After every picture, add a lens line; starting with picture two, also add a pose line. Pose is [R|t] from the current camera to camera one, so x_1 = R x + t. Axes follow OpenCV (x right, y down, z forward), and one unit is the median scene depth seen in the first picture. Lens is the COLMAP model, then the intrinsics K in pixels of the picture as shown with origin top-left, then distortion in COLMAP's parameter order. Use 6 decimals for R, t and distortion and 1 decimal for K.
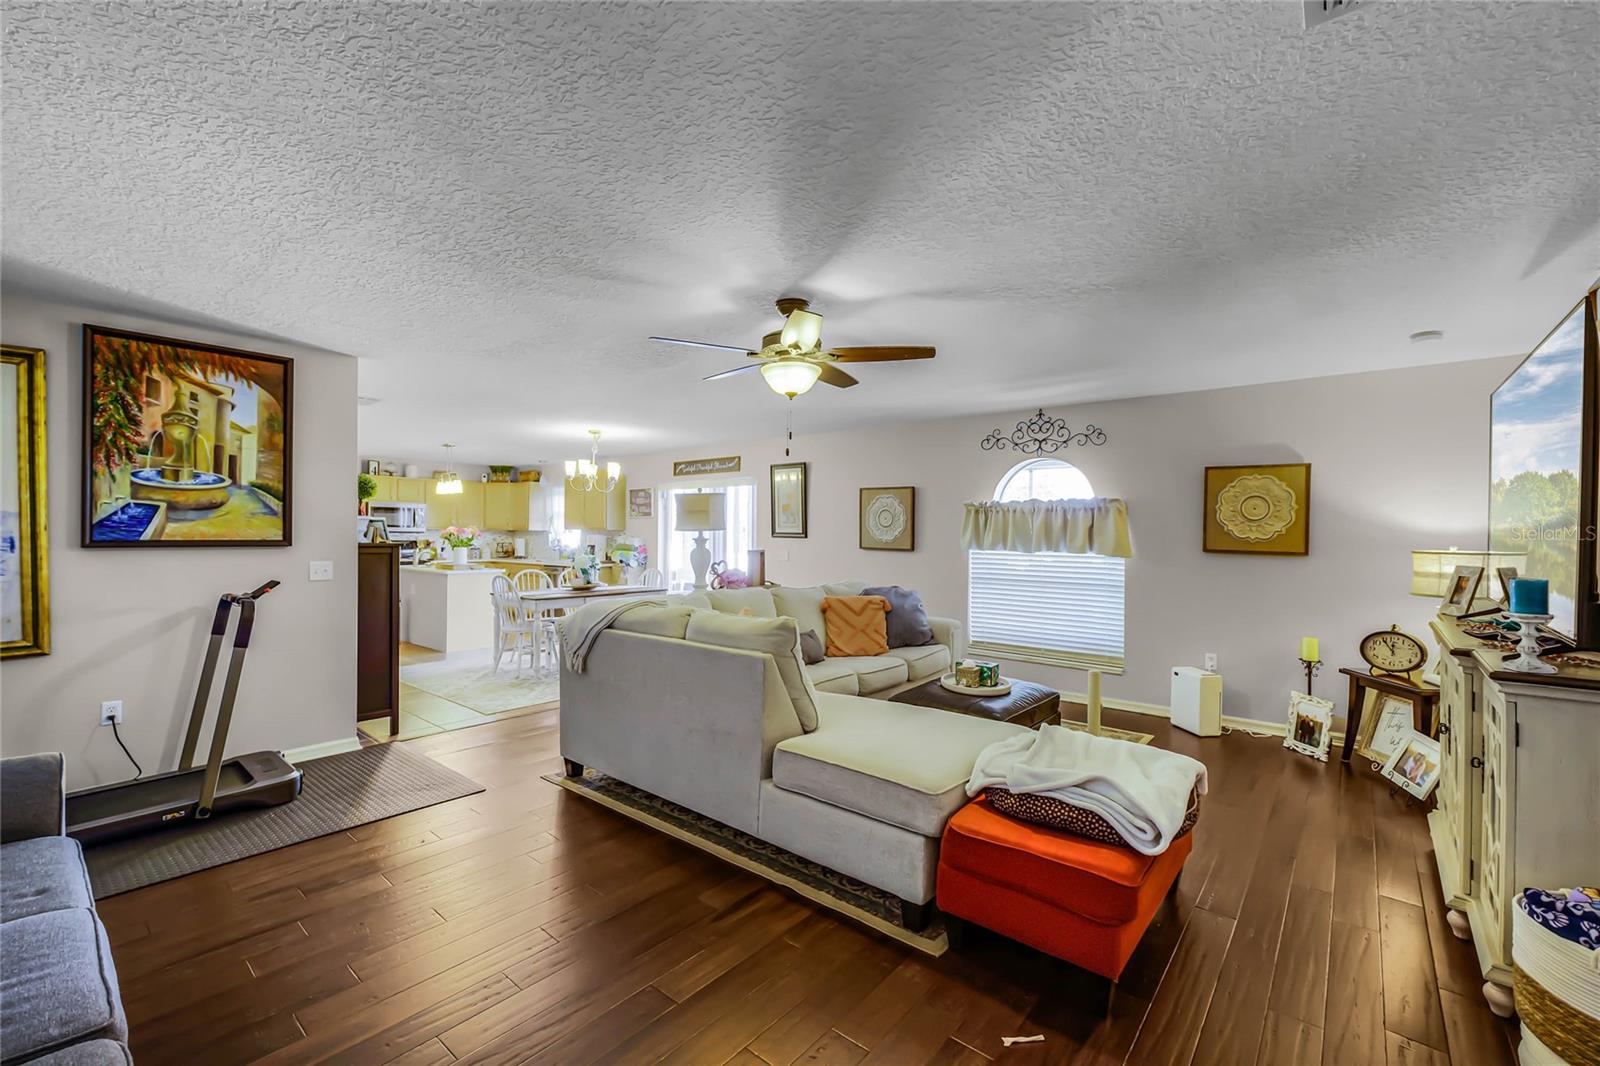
lens RADIAL K [[668.9, 0, 801.5], [0, 668.9, 537.6], [0, 0, 1]] dist [-0.001039, 0.000031]
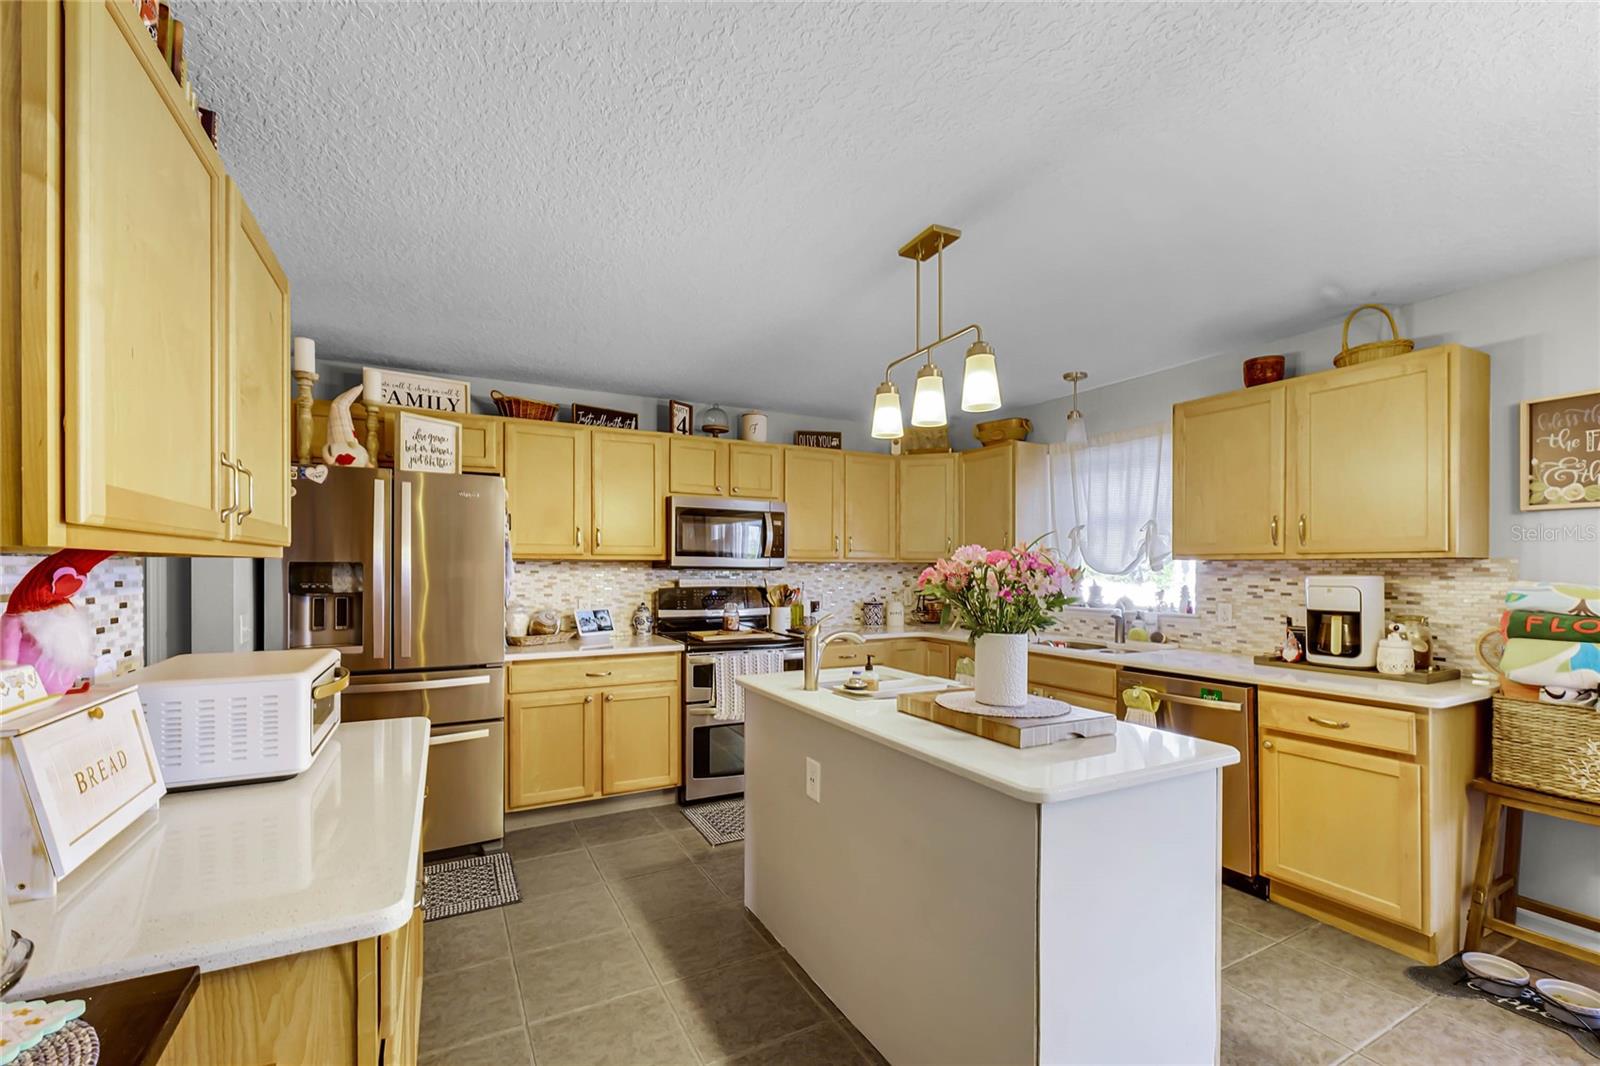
lens RADIAL K [[685.8, 0, 803.1], [0, 685.8, 577.8], [0, 0, 1]] dist [-0.017380, -0.000047]
pose [[0.925550, 0.001787, -0.378622, -1.050921], [0.001259, 0.999969, 0.007795, -0.014267], [0.378624, -0.007692, 0.925519, 1.631052]]
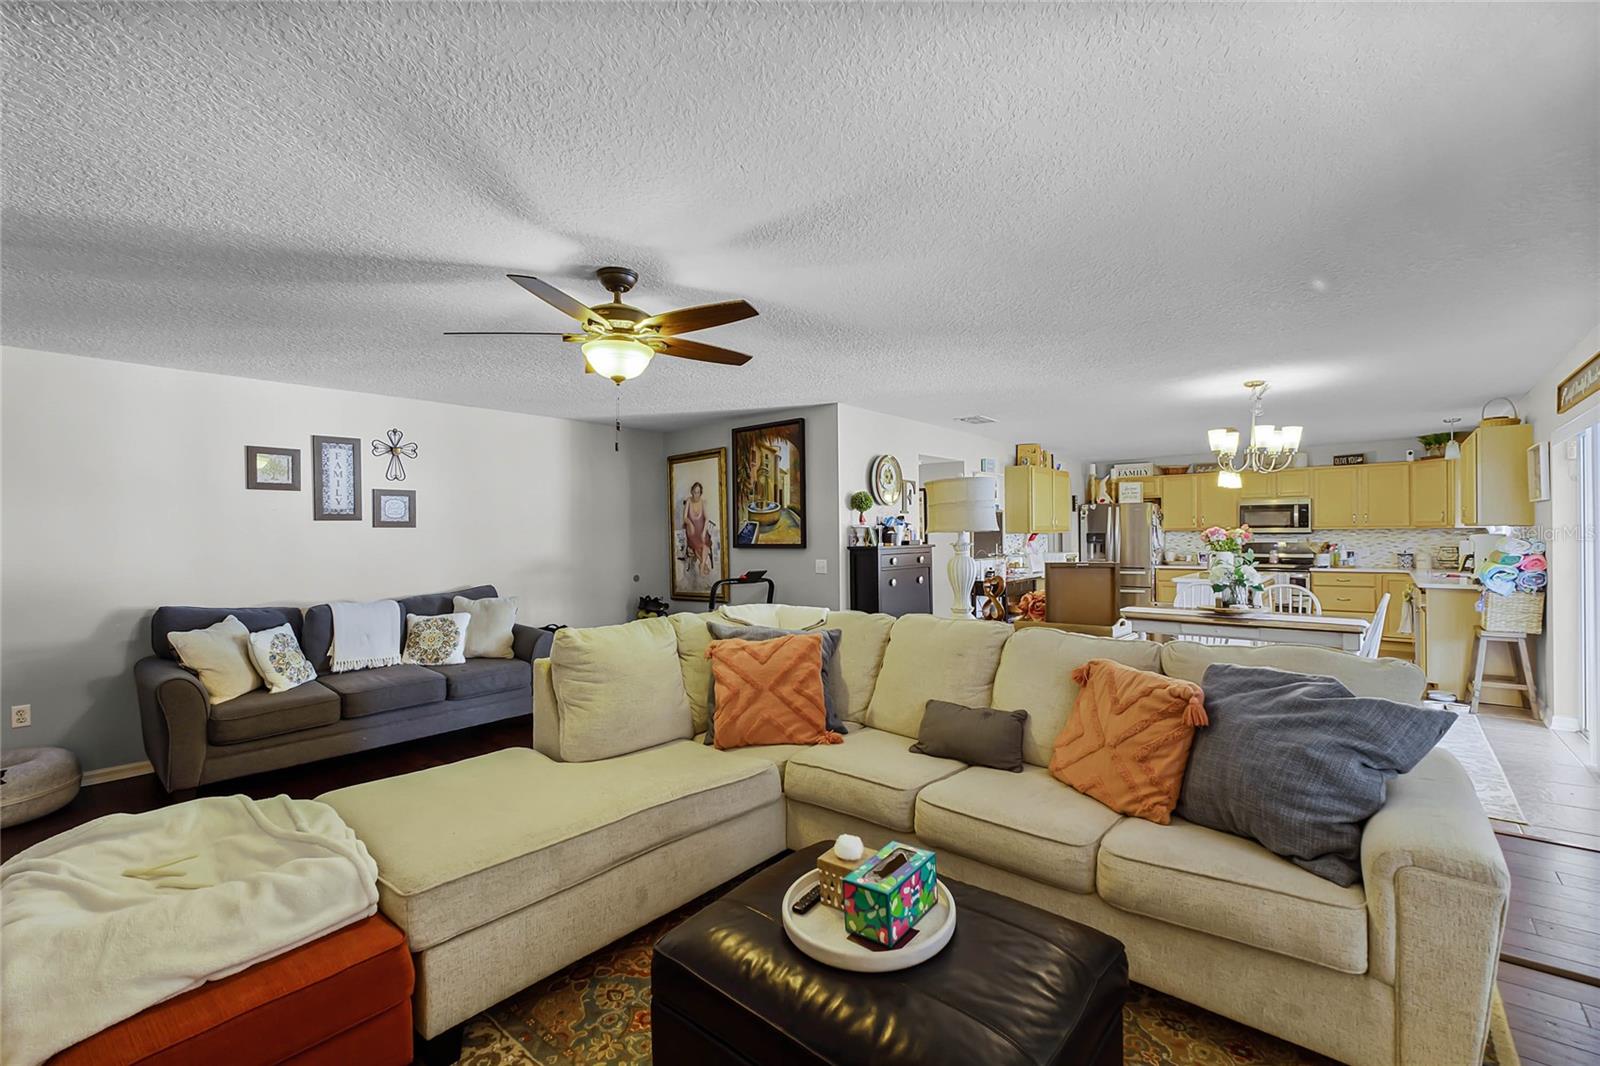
lens RADIAL K [[675.1, 0, 806.4], [0, 675.1, 528.9], [0, 0, 1]] dist [-0.000080, 0.000071]
pose [[-0.000714, -0.016499, -0.999864, 0.712206], [0.004846, 0.999852, -0.016502, -0.005356], [0.999988, -0.004857, -0.000634, 1.048130]]
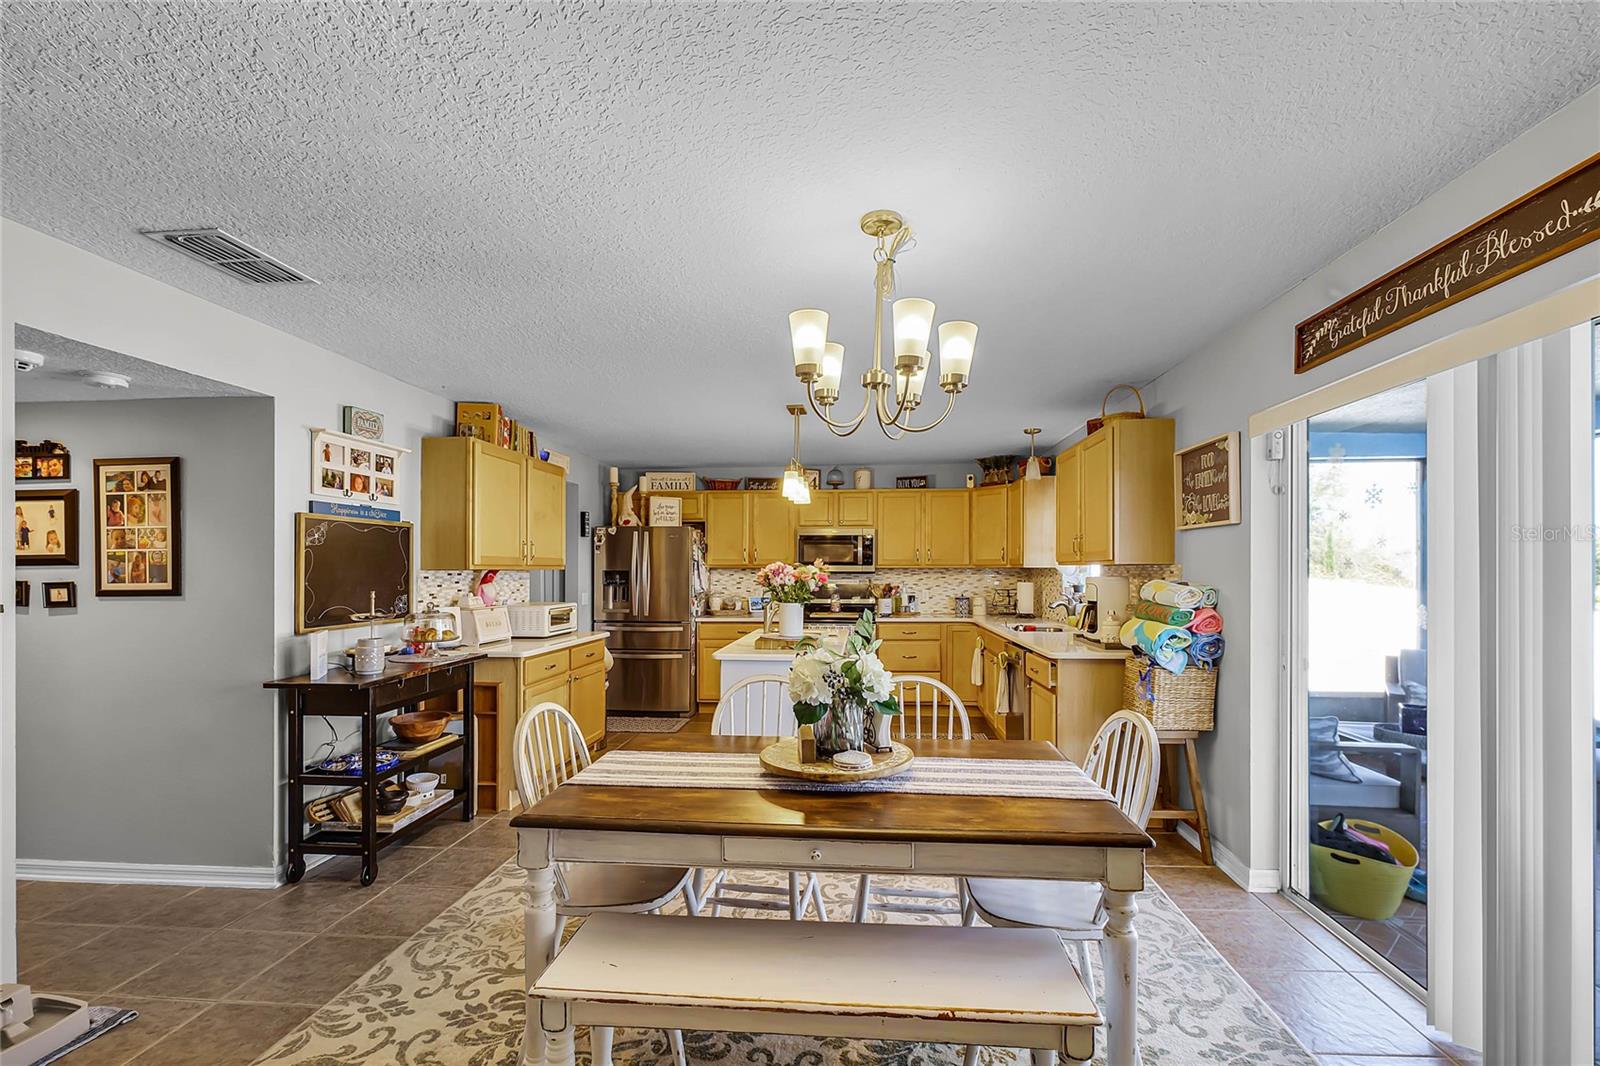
lens RADIAL K [[685.8, 0, 803.1], [0, 685.8, 577.8], [0, 0, 1]] dist [-0.017380, -0.000047]
pose [[0.573593, 0.001466, -0.819139, -0.173633], [0.001813, 0.999994, 0.003060, -0.012482], [0.819139, -0.003240, 0.573587, 1.543751]]
